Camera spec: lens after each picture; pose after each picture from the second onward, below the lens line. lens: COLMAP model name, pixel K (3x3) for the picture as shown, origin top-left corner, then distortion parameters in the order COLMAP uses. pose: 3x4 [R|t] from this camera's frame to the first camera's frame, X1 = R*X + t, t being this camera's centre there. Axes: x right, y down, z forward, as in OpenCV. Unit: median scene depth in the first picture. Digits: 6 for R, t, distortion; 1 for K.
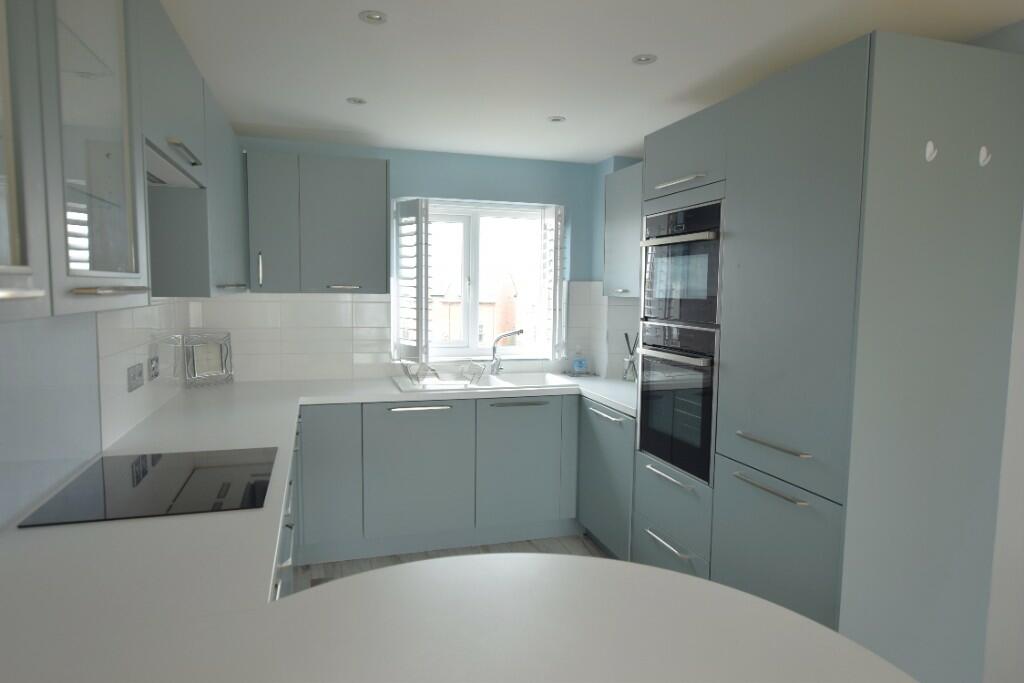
lens RADIAL K [[626.6, 0, 513.6], [0, 626.6, 343.7], [0, 0, 1]] dist [-0.027791, 0.004712]
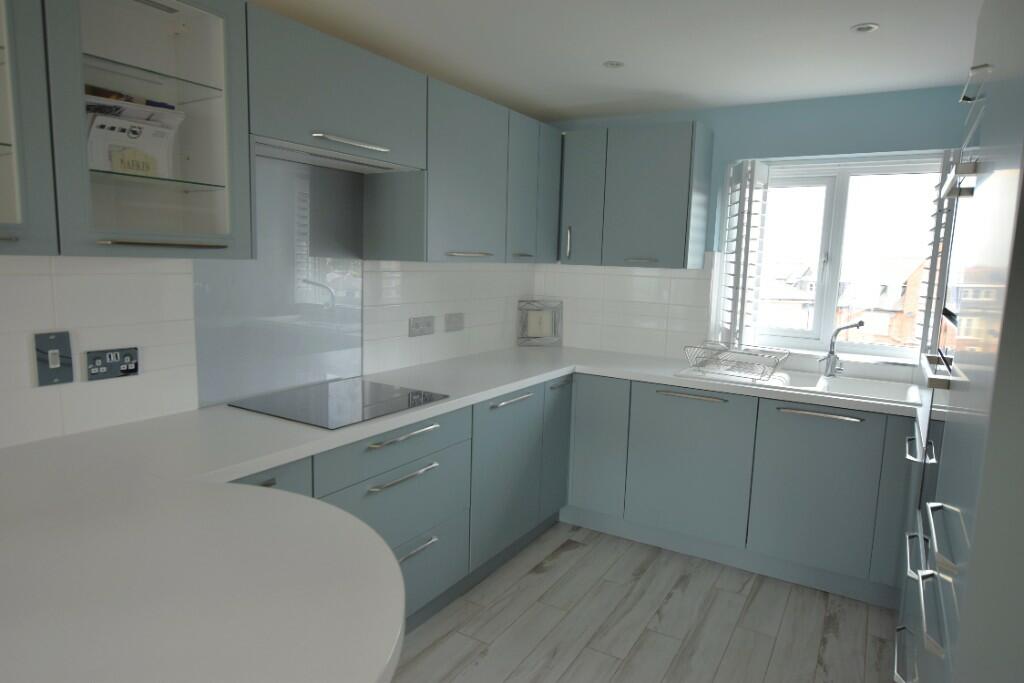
lens RADIAL K [[626.6, 0, 510.6], [0, 626.6, 345.0], [0, 0, 1]] dist [-0.027791, 0.004712]
pose [[0.664158, 0.109673, -0.739504, 0.299499], [-0.089914, 0.993719, 0.066621, -0.006066], [0.742166, 0.022245, 0.669847, 0.184290]]
